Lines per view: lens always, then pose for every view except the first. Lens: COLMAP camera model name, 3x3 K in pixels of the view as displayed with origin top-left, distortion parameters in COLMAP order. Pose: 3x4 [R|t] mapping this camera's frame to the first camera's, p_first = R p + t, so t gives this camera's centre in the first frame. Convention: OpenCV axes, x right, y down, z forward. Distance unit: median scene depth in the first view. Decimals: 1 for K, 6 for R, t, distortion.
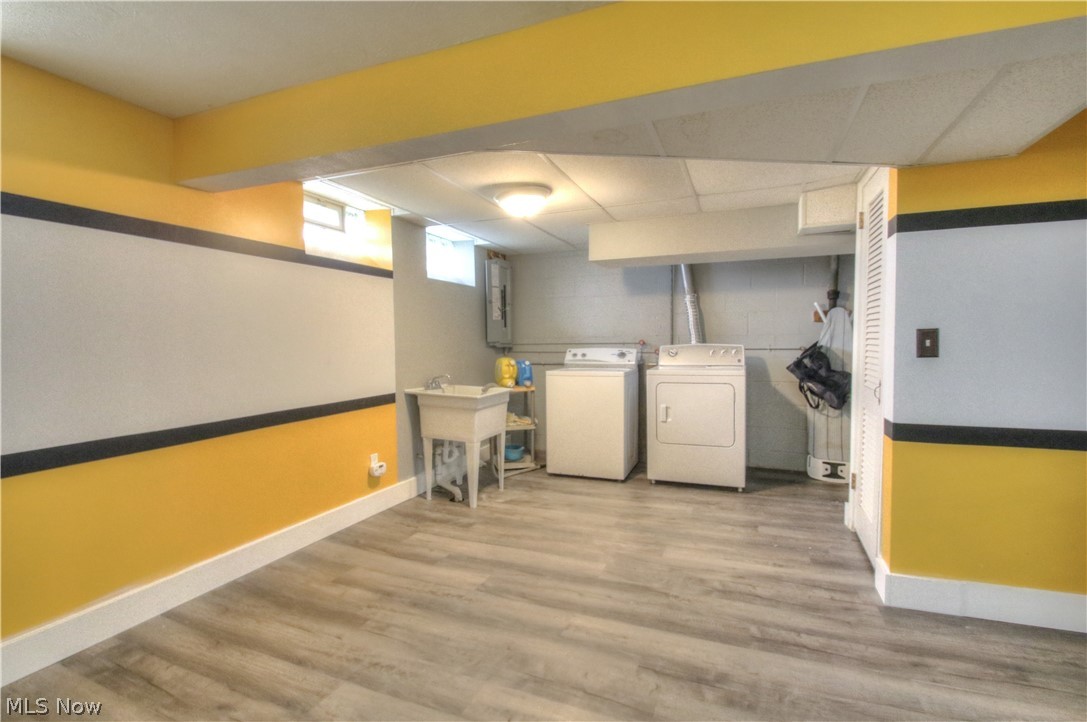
lens RADIAL K [[503.3, 0, 538.1], [0, 503.3, 357.0], [0, 0, 1]] dist [-0.020388, -0.001218]
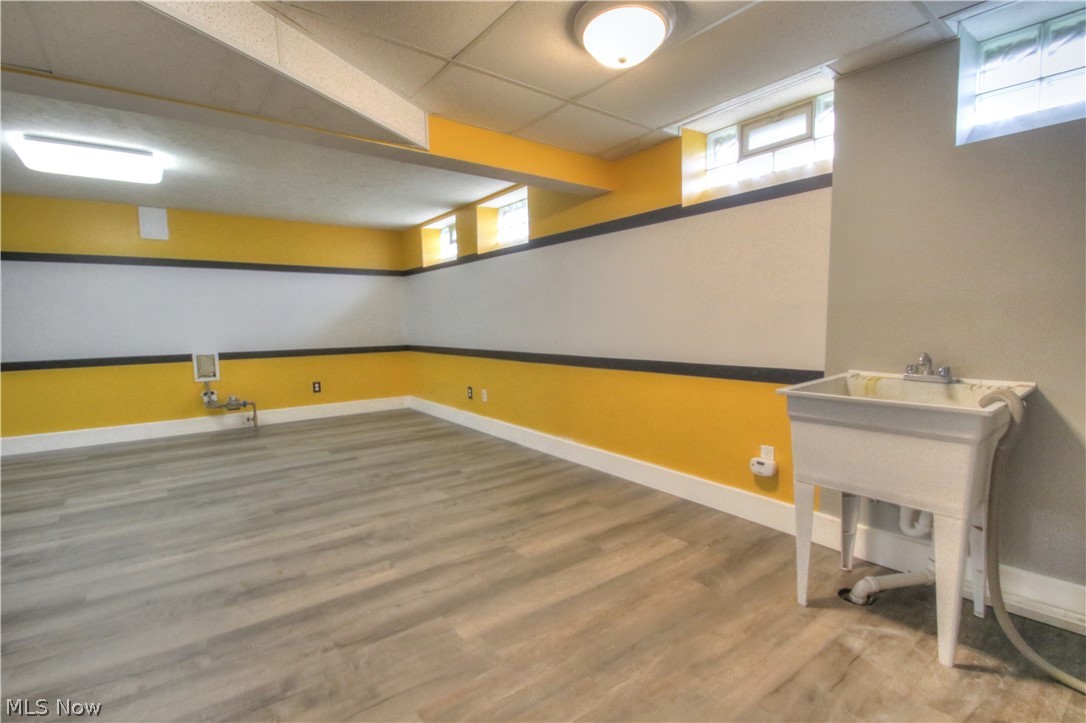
lens RADIAL K [[502.8, 0, 535.3], [0, 502.8, 371.1], [0, 0, 1]] dist [-0.020388, -0.001218]
pose [[-0.513896, 0.096673, -0.852388, 0.619689], [-0.010884, 0.992815, 0.119161, -0.000750], [0.857783, 0.070514, -0.509152, 1.429424]]
